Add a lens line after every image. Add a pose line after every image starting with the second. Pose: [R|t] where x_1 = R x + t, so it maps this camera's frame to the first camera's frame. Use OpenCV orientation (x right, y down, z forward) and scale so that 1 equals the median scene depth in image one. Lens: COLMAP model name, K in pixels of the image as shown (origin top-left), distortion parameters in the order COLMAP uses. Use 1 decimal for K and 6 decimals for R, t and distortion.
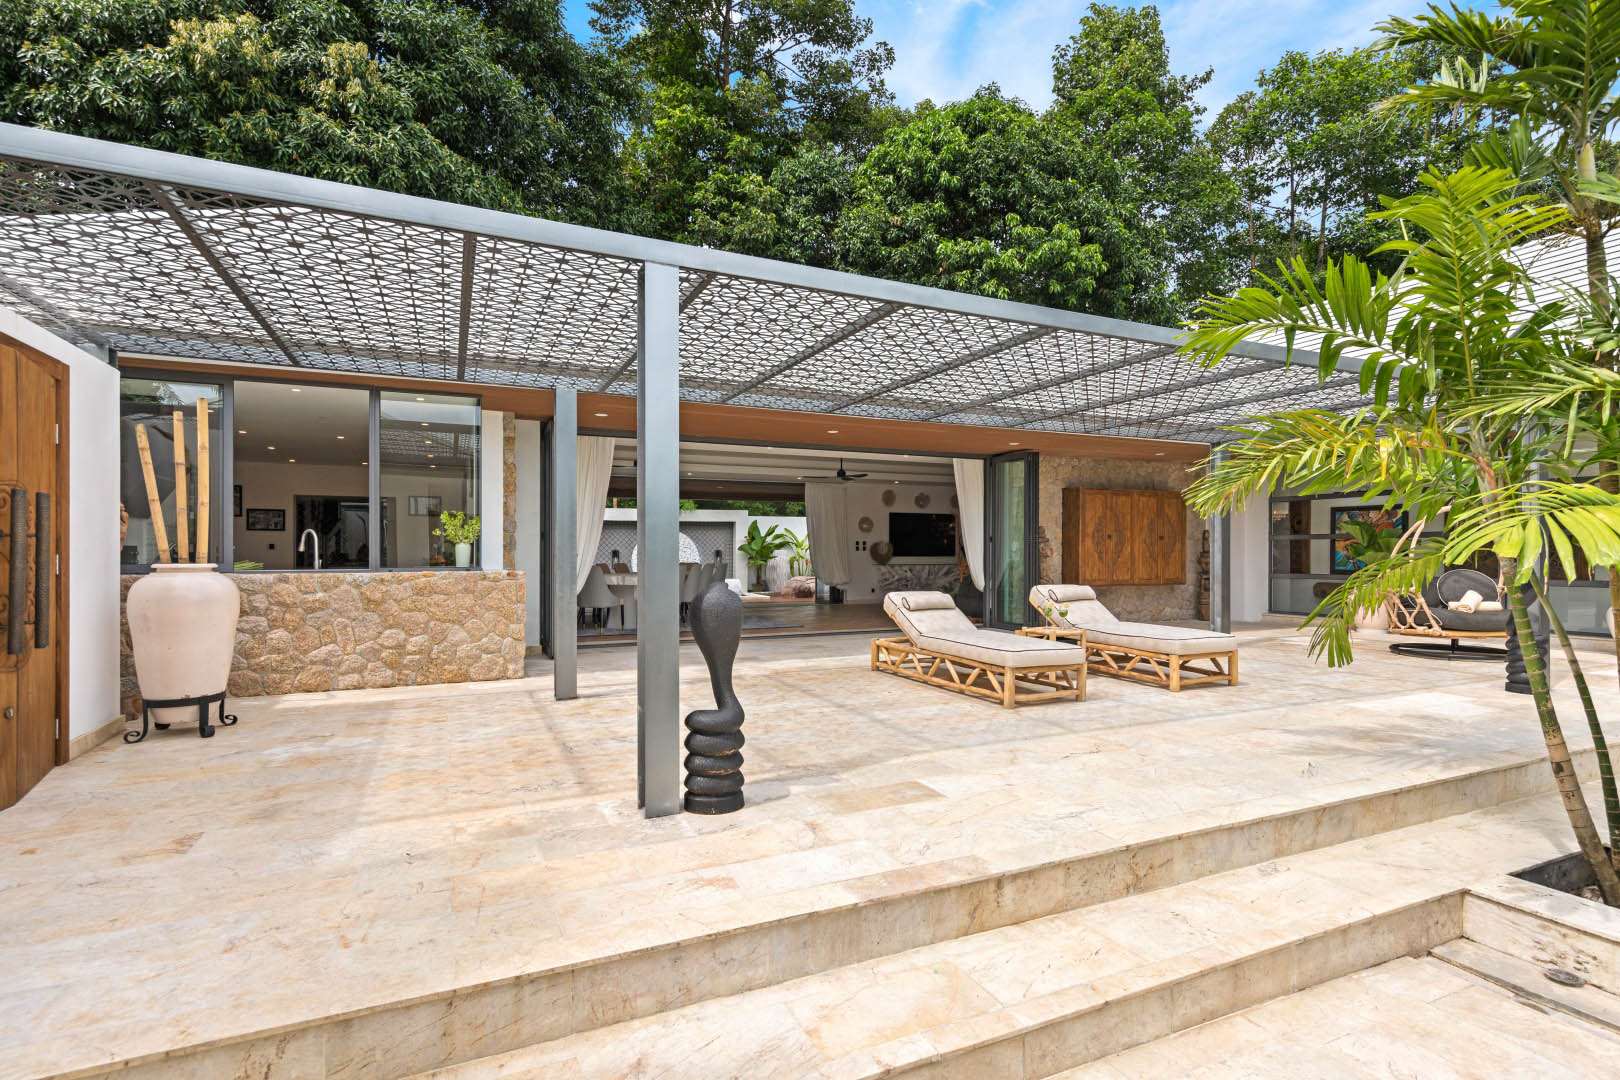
lens RADIAL K [[761.5, 0, 822.0], [0, 761.5, 545.5], [0, 0, 1]] dist [0.002155, -0.001294]
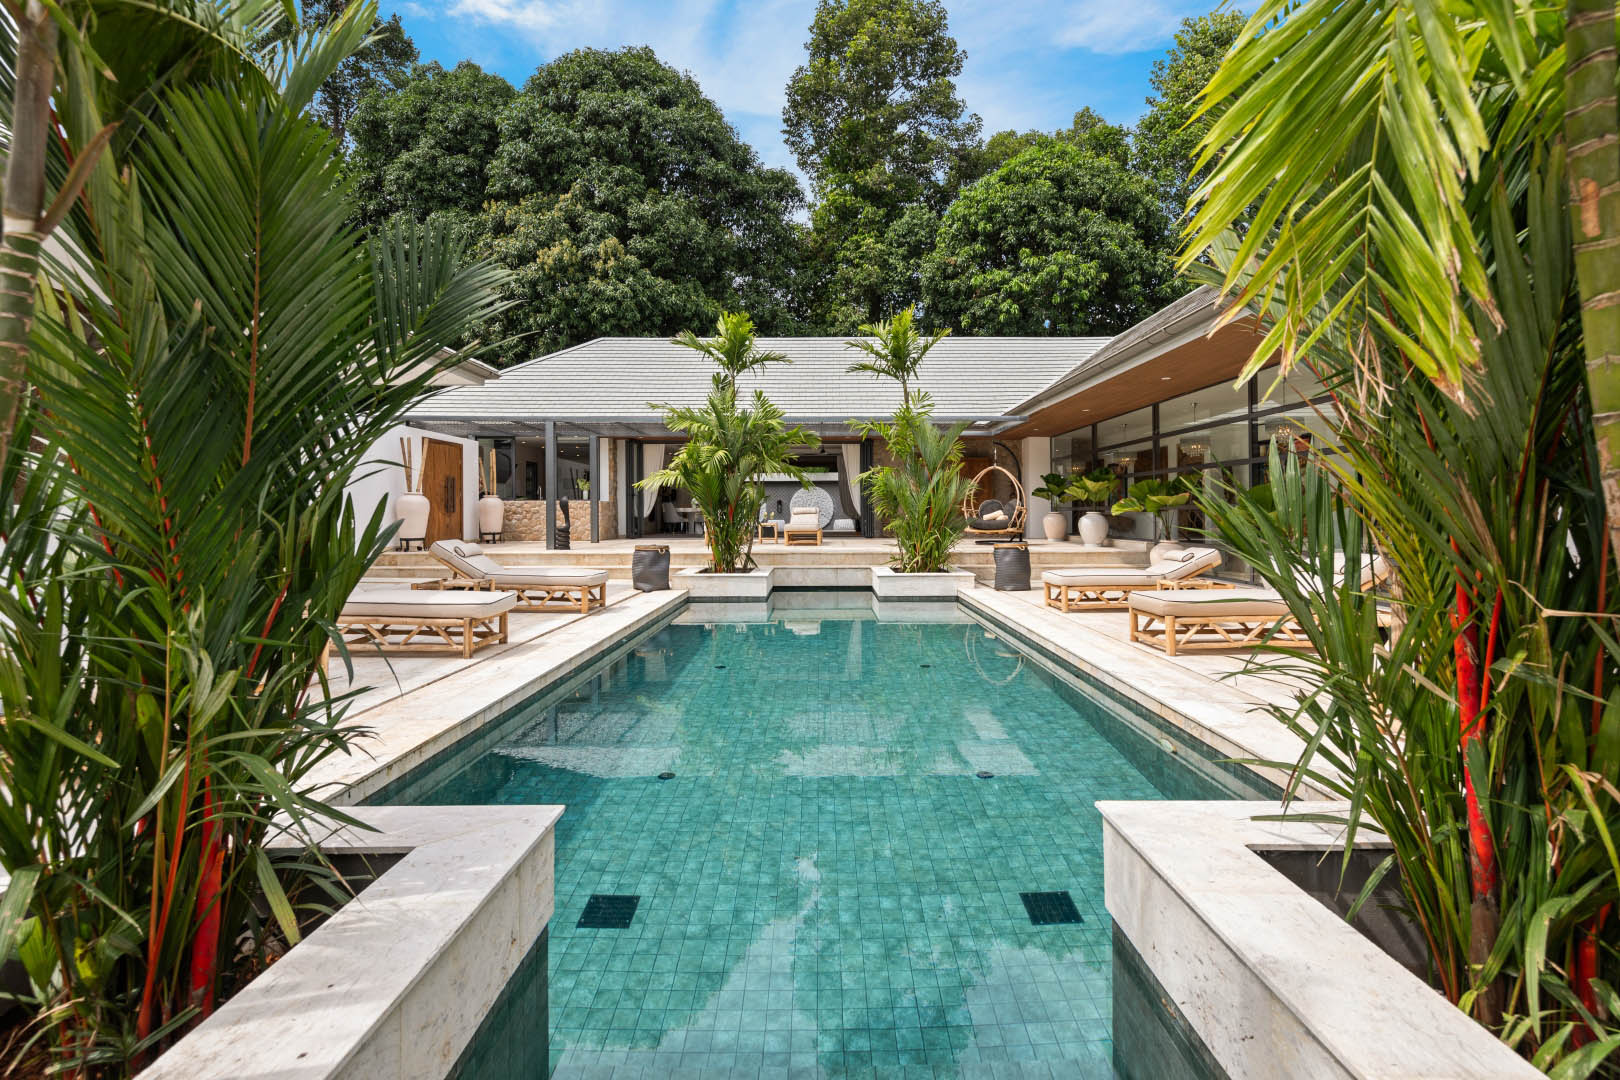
lens RADIAL K [[761.5, 0, 813.8], [0, 761.5, 505.9], [0, 0, 1]] dist [0.002155, -0.001294]
pose [[0.895357, -0.002375, -0.445343, 0.512963], [0.002459, 0.999997, -0.000390, 0.019438], [0.445342, -0.000746, 0.895360, -0.369644]]
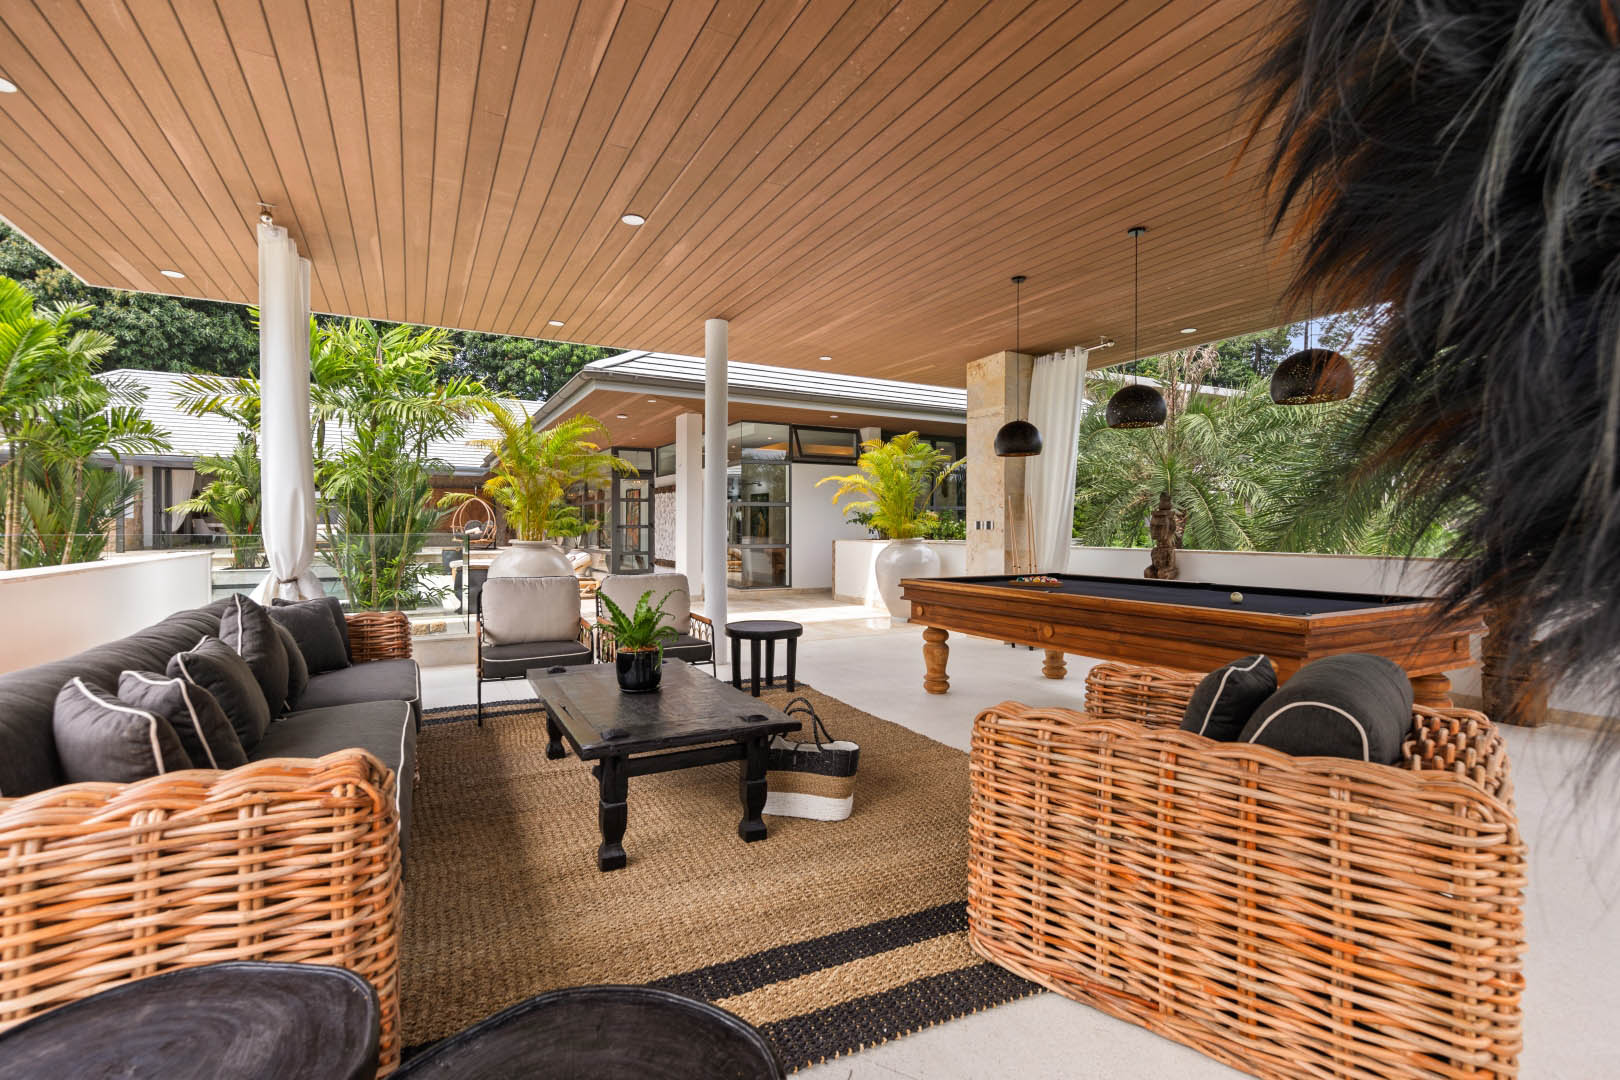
lens RADIAL K [[743.2, 0, 831.2], [0, 743.2, 518.3], [0, 0, 1]] dist [0.000438, 0.000302]
pose [[0.998778, 0.007242, 0.048881, 0.839471], [-0.007375, 0.999970, 0.002549, 0.002751], [-0.048861, -0.002906, 0.998801, -0.784387]]
